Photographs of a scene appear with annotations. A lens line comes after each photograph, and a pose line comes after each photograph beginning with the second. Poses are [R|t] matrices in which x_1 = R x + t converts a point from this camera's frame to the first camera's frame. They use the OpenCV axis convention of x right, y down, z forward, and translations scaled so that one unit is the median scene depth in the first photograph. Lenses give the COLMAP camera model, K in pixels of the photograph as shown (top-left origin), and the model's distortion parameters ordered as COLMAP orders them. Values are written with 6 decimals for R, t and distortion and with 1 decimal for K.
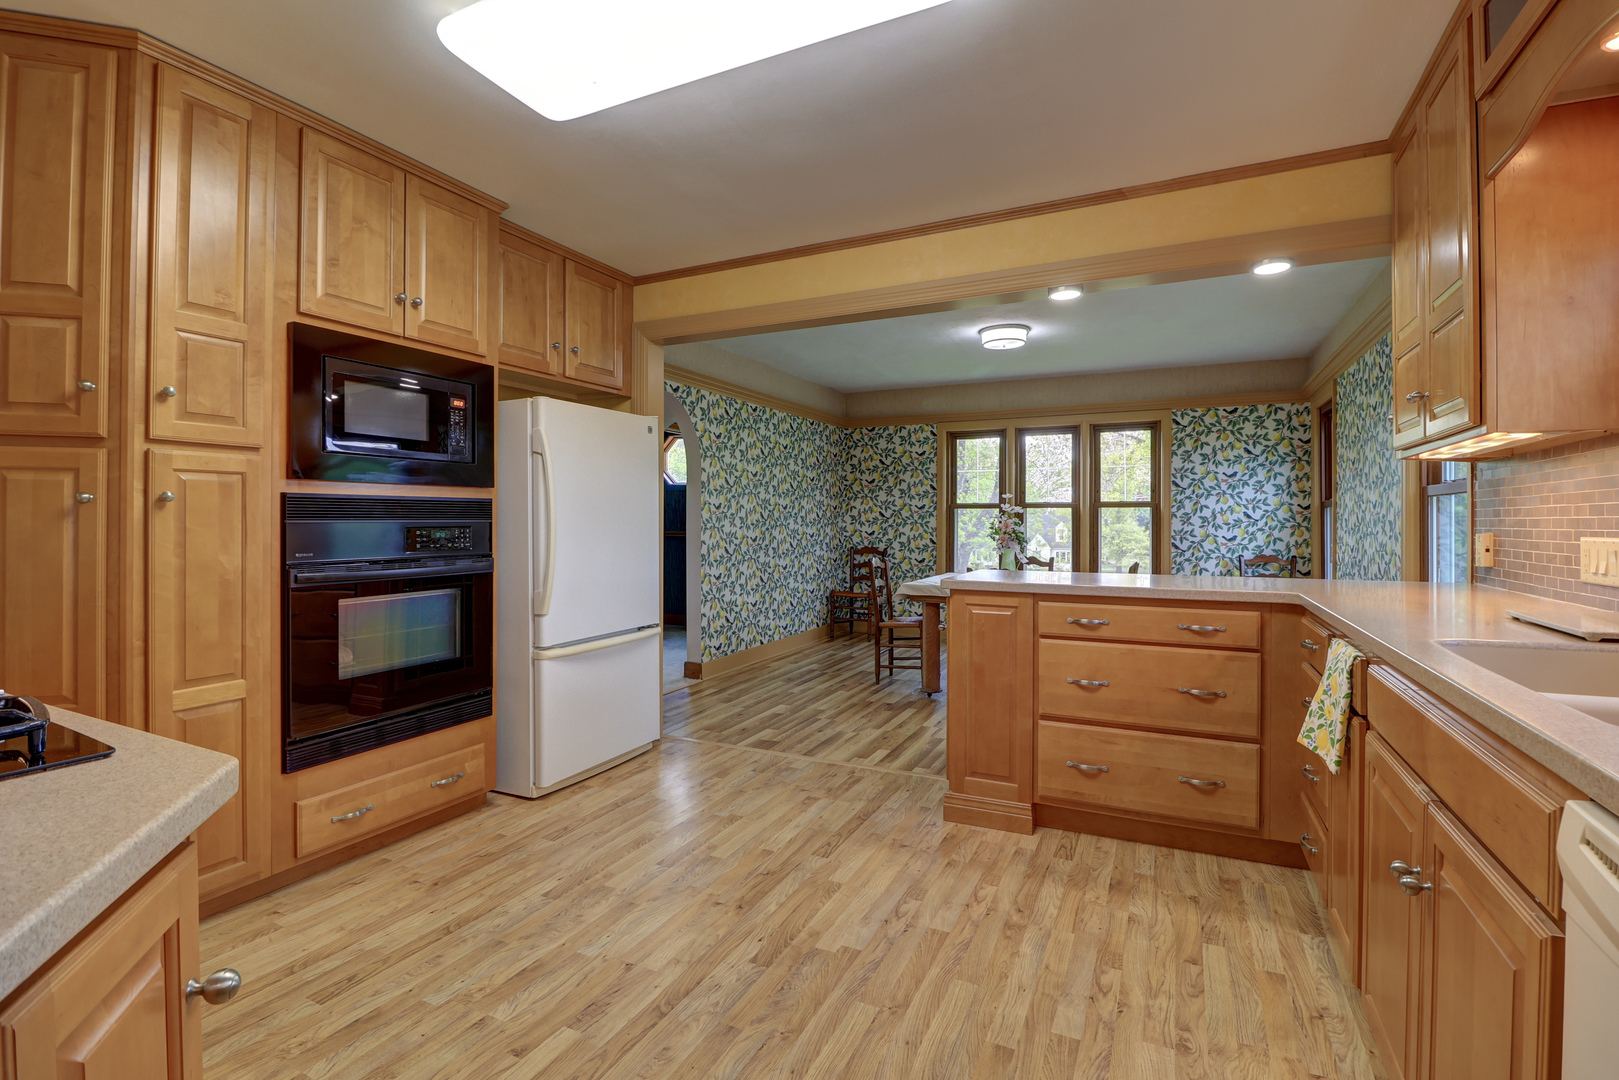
lens RADIAL K [[742.8, 0, 810.3], [0, 742.8, 522.7], [0, 0, 1]] dist [-0.014054, -0.003746]
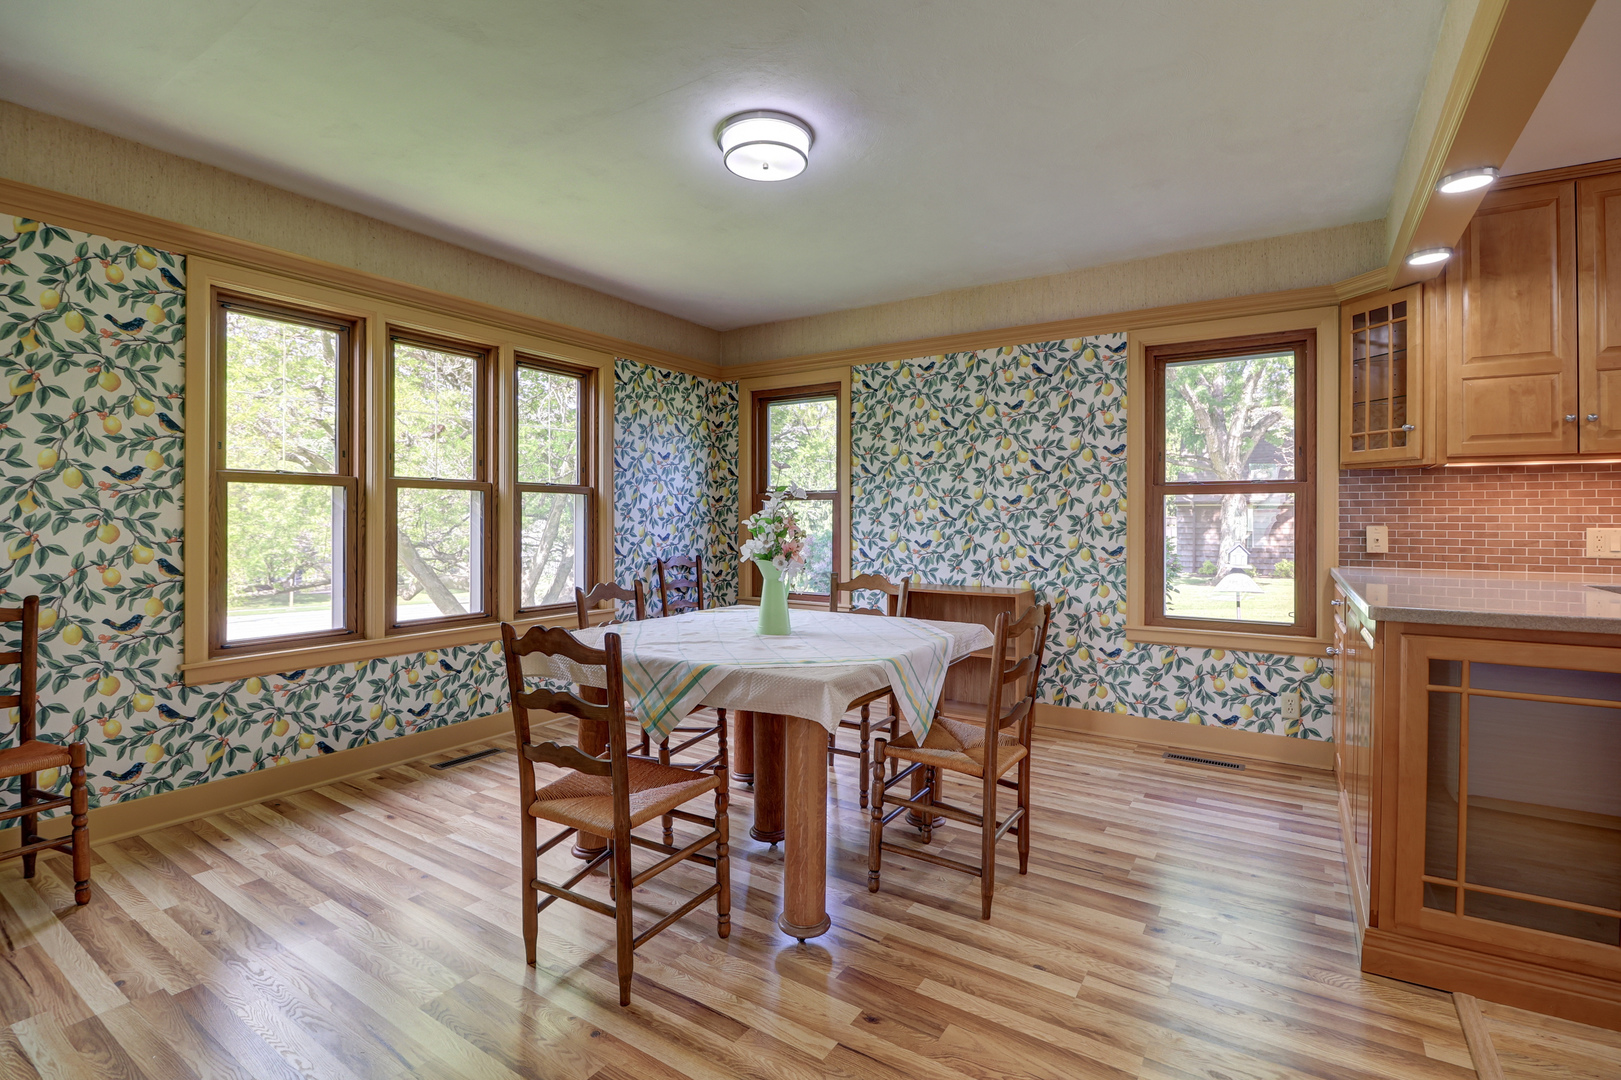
lens RADIAL K [[743.7, 0, 815.7], [0, 743.7, 515.4], [0, 0, 1]] dist [-0.014054, -0.003746]
pose [[0.114156, 0.002296, 0.993460, -0.517279], [-0.001341, 0.999997, -0.002157, -0.000933], [-0.993462, -0.001086, 0.114159, 1.994005]]
